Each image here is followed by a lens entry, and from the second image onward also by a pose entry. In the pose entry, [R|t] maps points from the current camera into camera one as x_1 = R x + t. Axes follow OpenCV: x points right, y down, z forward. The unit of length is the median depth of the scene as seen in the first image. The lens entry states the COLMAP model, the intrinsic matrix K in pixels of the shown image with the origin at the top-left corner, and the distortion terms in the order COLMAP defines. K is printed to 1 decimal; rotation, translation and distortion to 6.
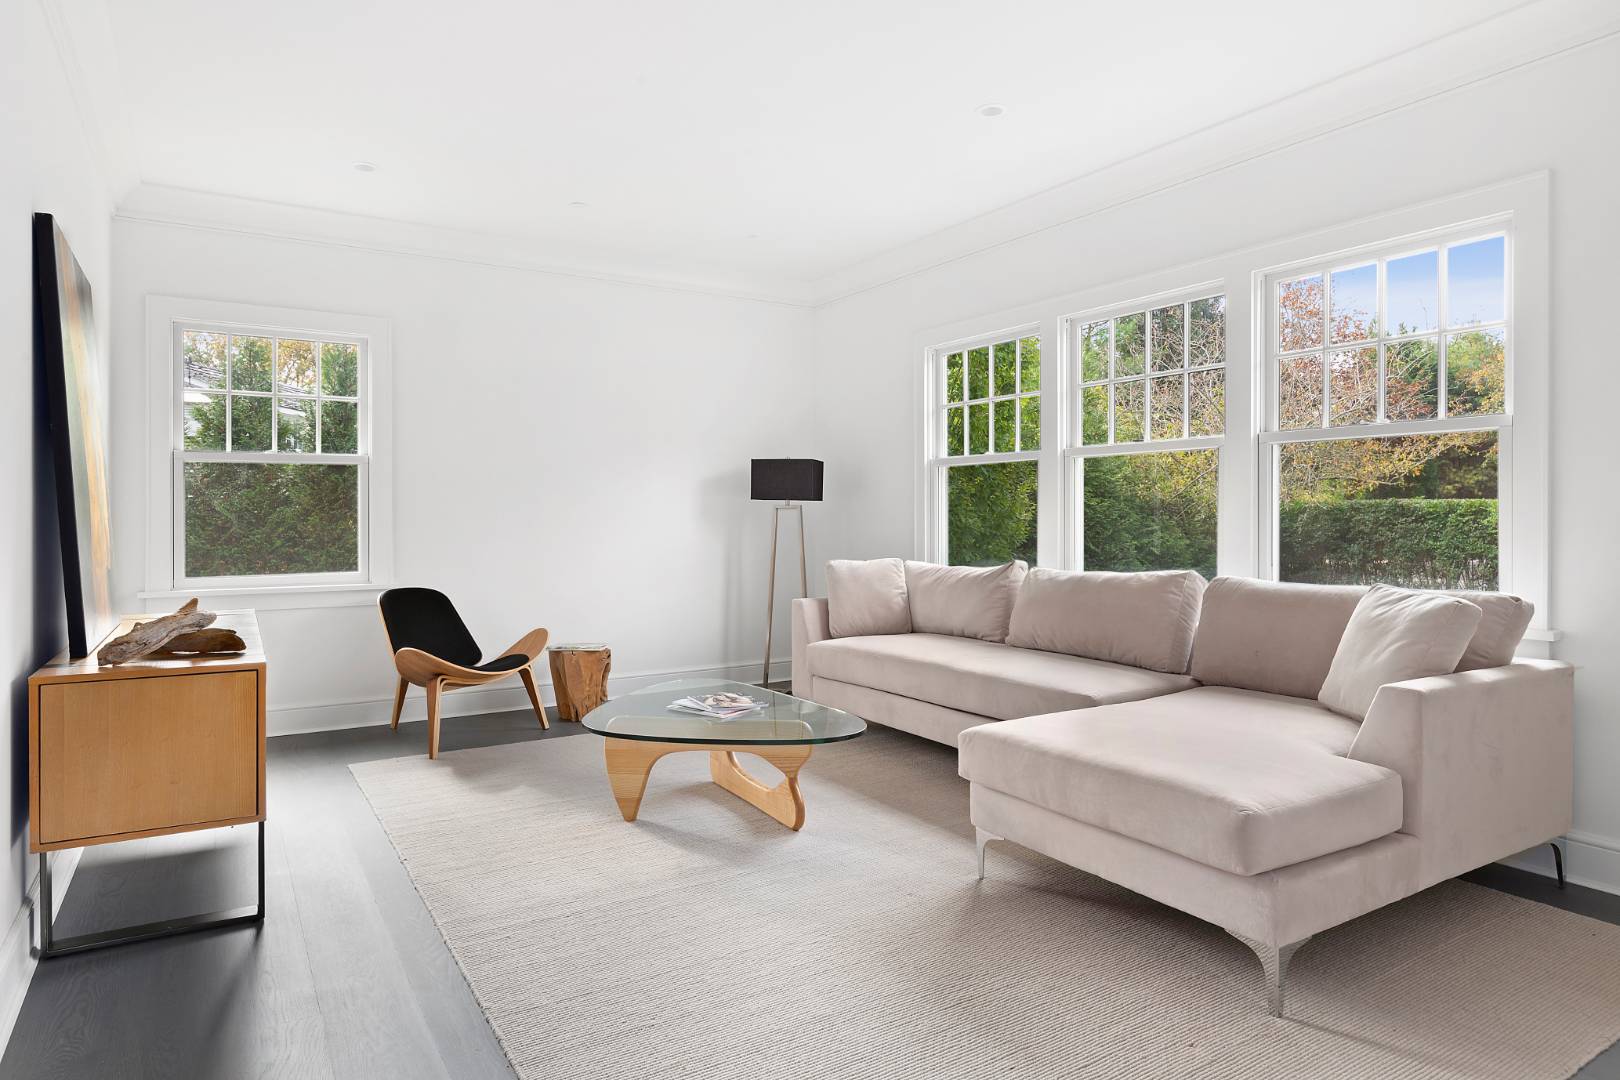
lens RADIAL K [[981.0, 0, 809.6], [0, 981.0, 517.7], [0, 0, 1]] dist [-0.001266, 0.000485]
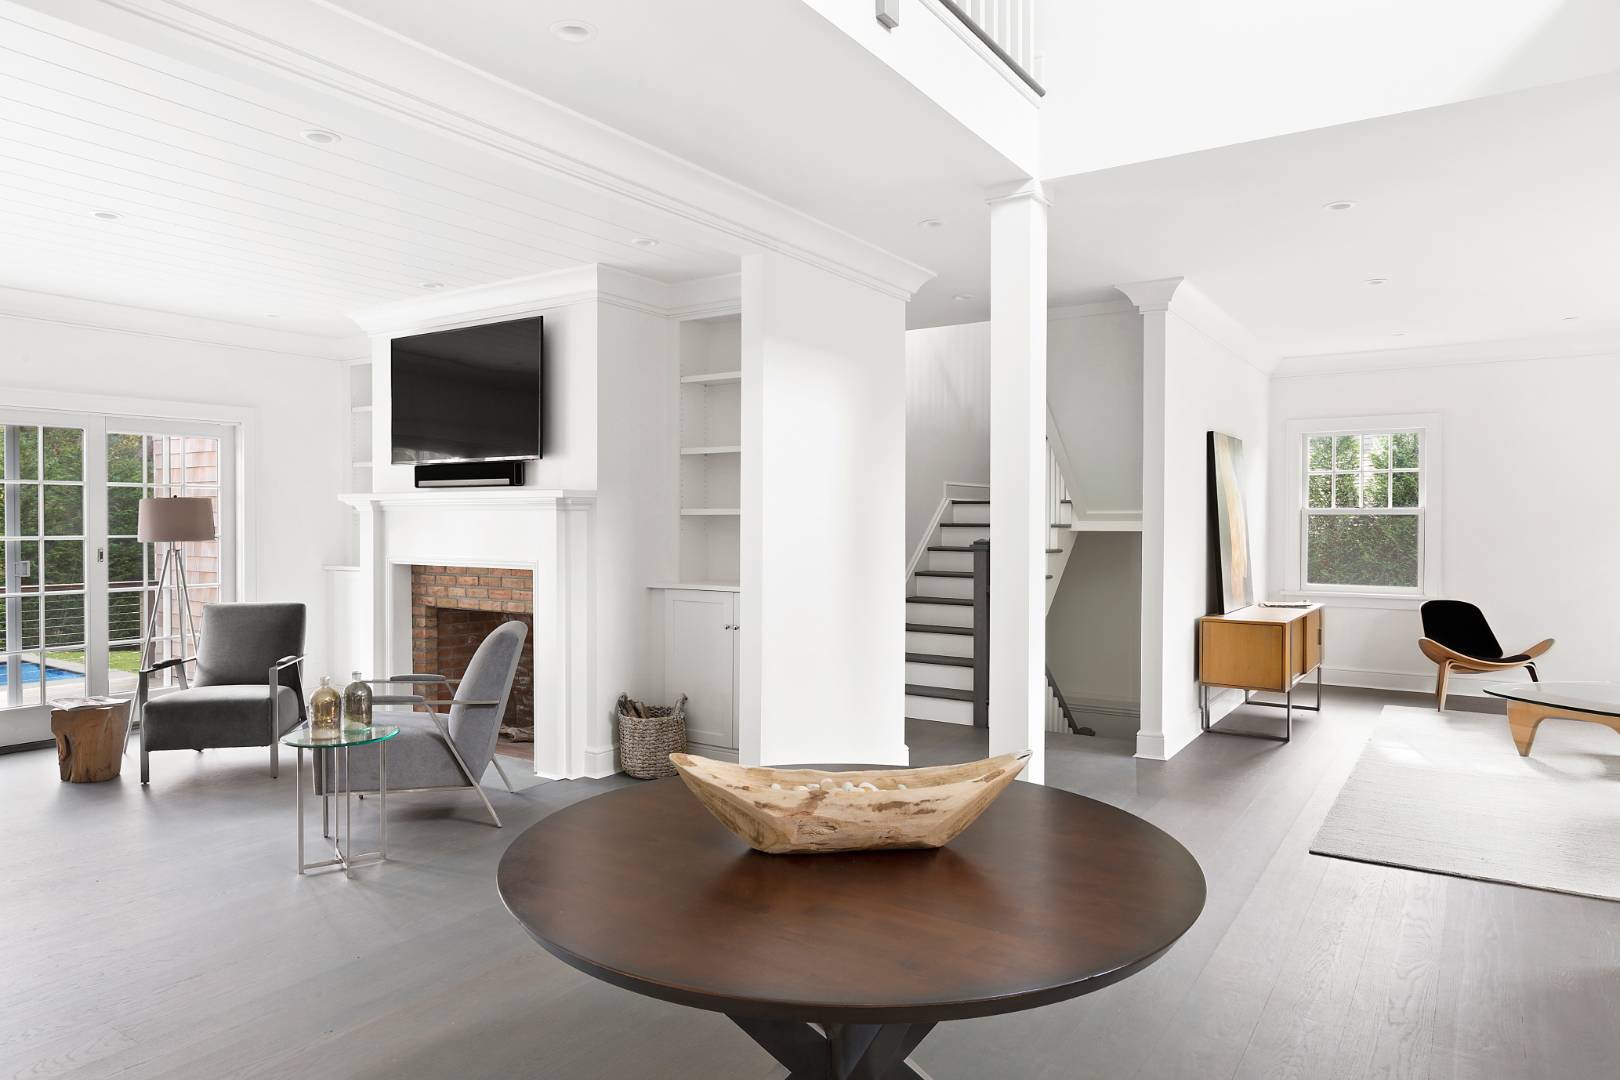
lens RADIAL K [[981.0, 0, 809.6], [0, 981.0, 517.7], [0, 0, 1]] dist [-0.001266, 0.000485]
pose [[0.429893, -0.001398, -0.902879, 0.497593], [-0.006700, 0.999966, -0.004738, -0.038091], [0.902855, 0.008086, 0.429869, -0.474984]]
